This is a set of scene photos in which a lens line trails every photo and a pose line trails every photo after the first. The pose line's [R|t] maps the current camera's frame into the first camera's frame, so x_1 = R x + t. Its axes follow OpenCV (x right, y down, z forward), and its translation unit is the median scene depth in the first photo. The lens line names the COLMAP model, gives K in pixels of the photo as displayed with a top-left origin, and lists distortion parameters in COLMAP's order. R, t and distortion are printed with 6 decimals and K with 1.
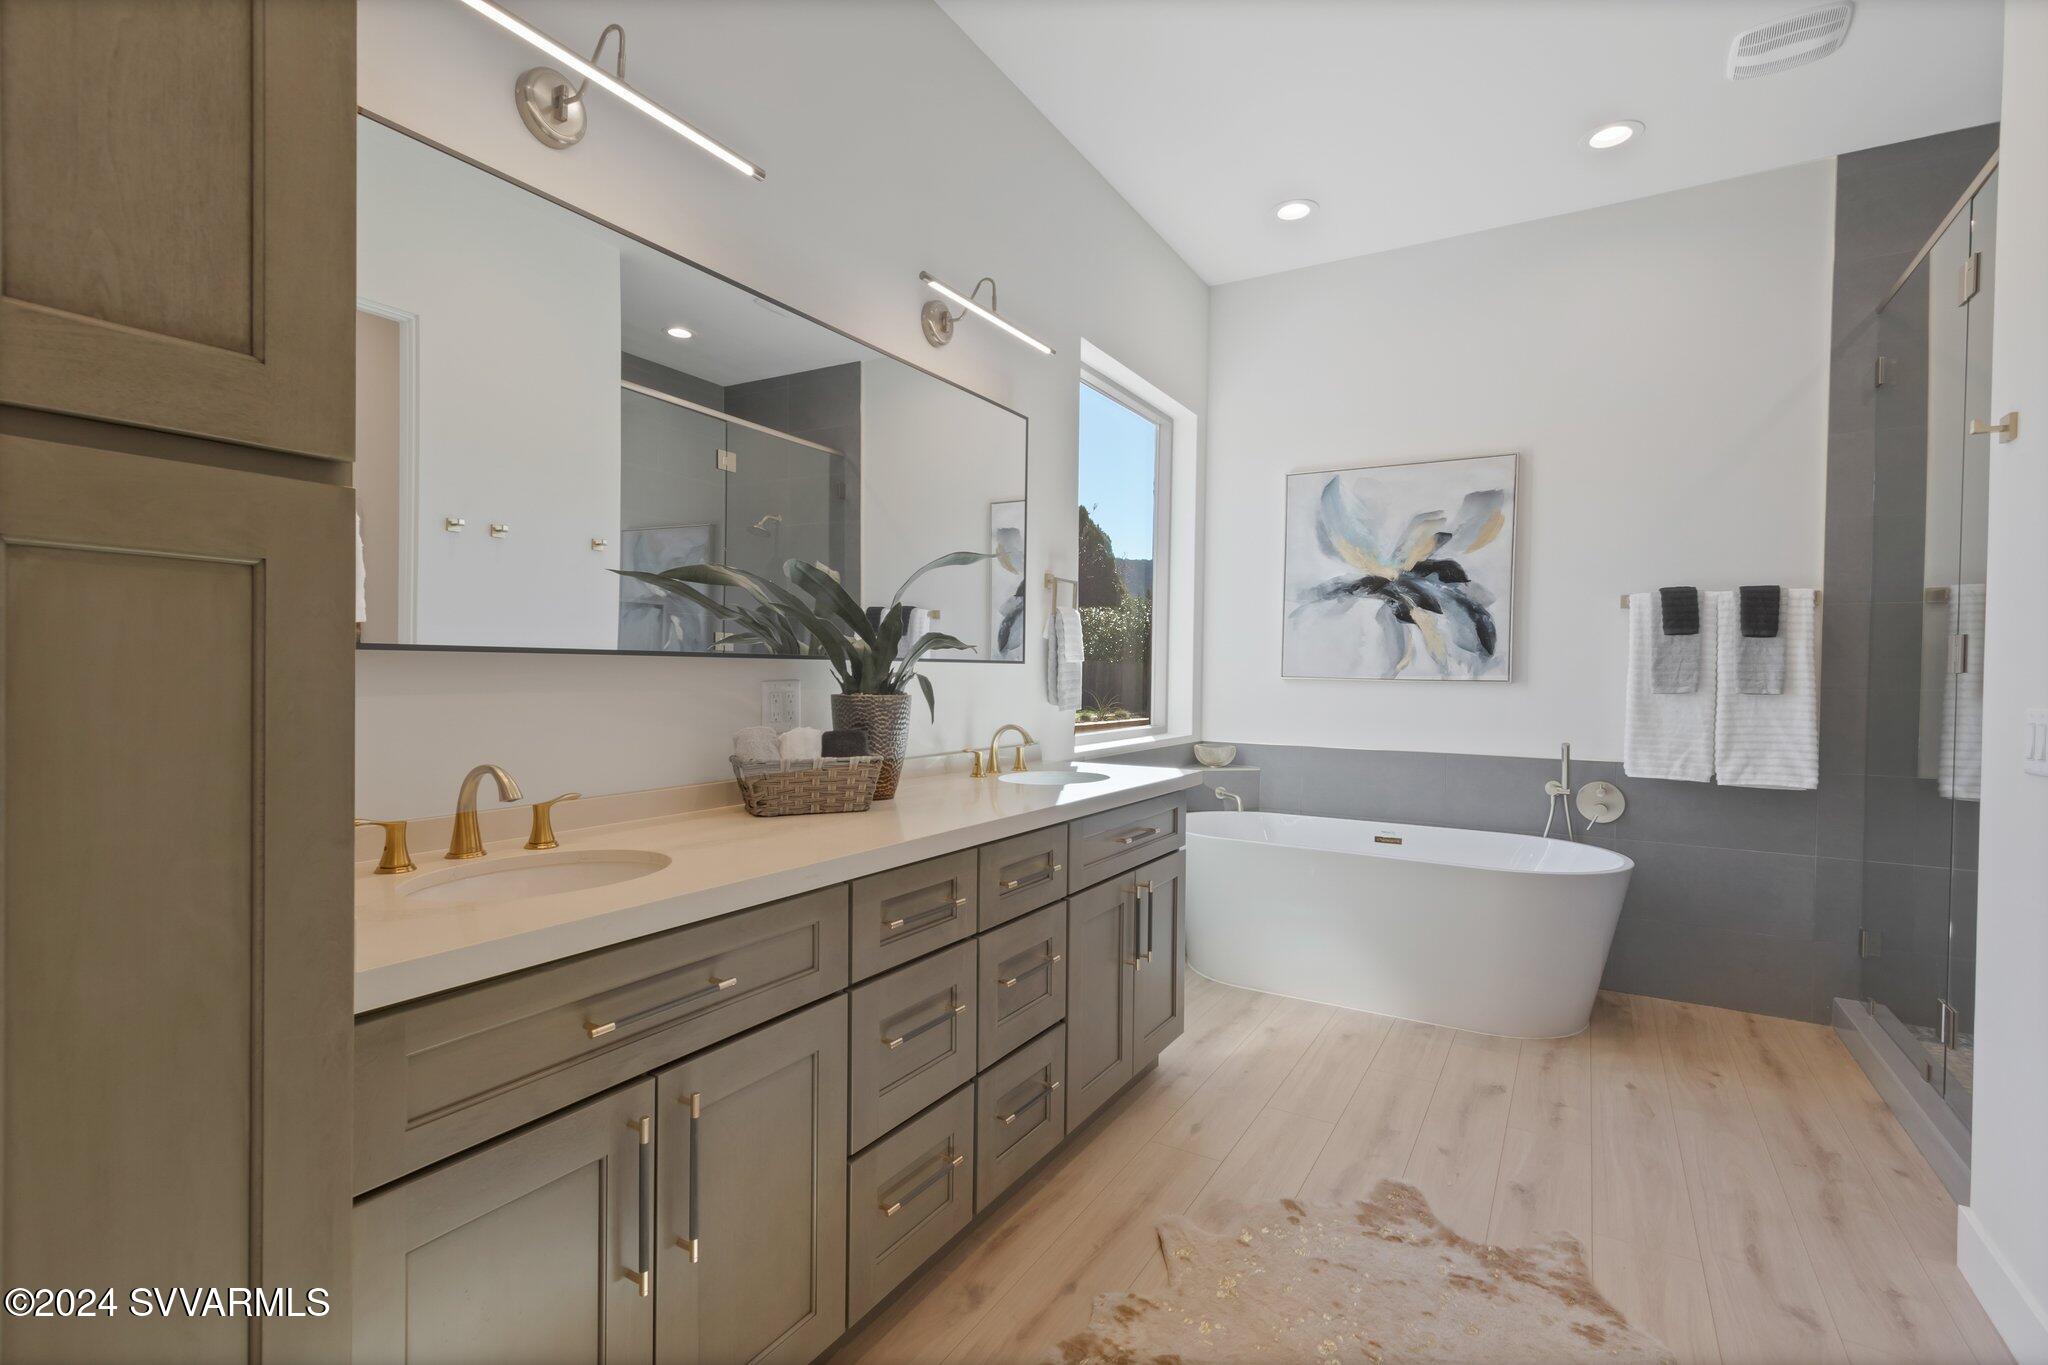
lens RADIAL K [[953.0, 0, 1002.9], [0, 953.0, 681.2], [0, 0, 1]] dist [0.009565, -0.001252]
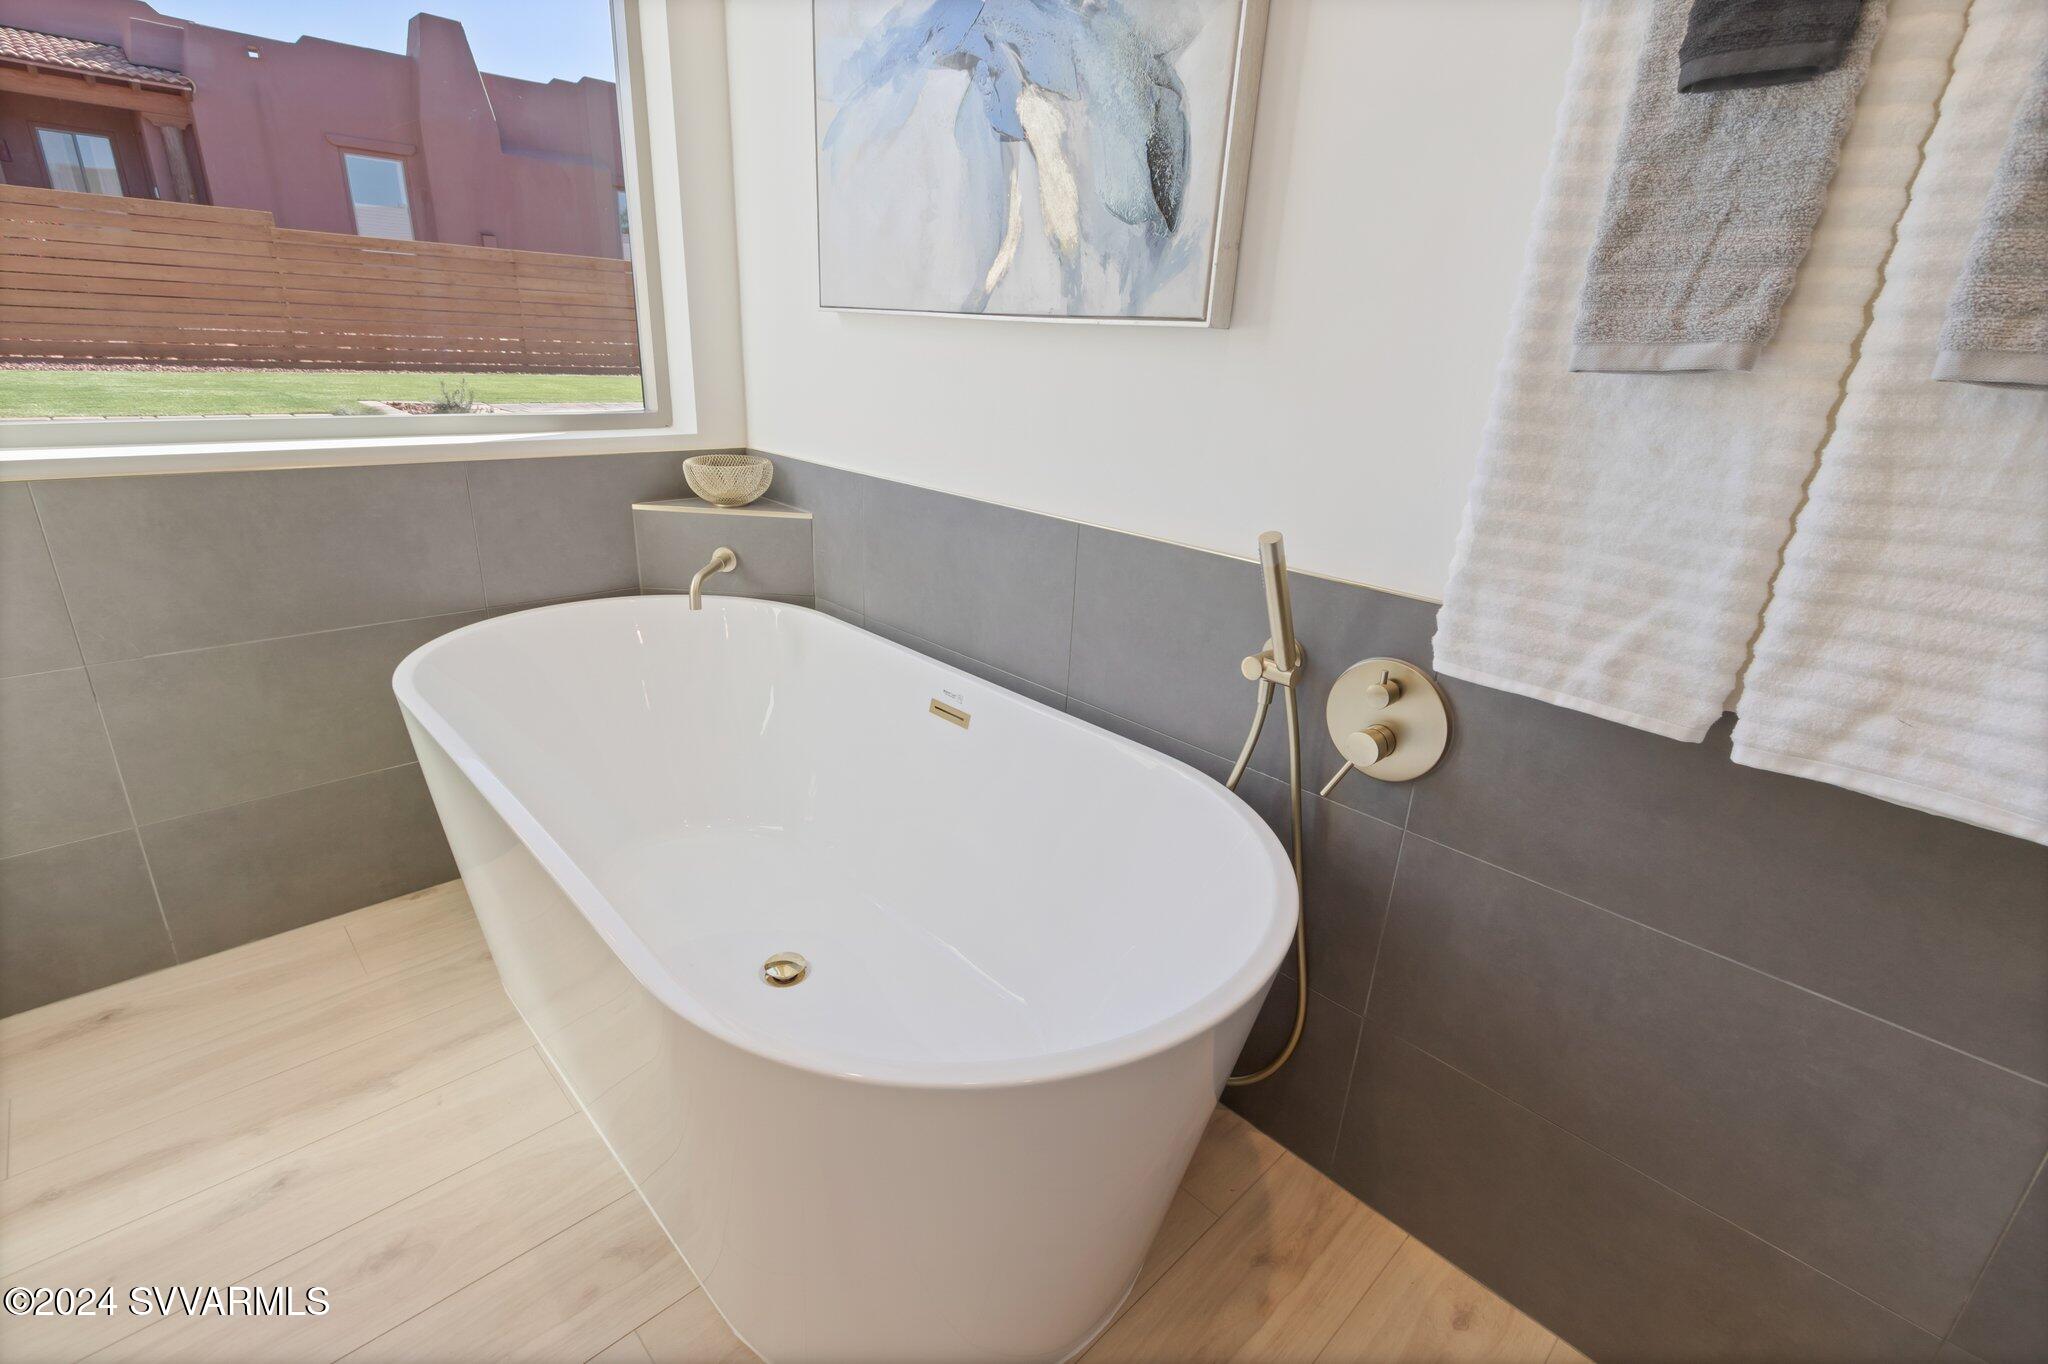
lens RADIAL K [[953.0, 0, 1002.9], [0, 953.0, 680.7], [0, 0, 1]] dist [0.009565, -0.001252]
pose [[0.963830, 0.117208, -0.239362, 0.604412], [-0.032338, 0.942902, 0.331496, 0.011251], [0.264549, -0.311765, 0.912588, 0.707550]]
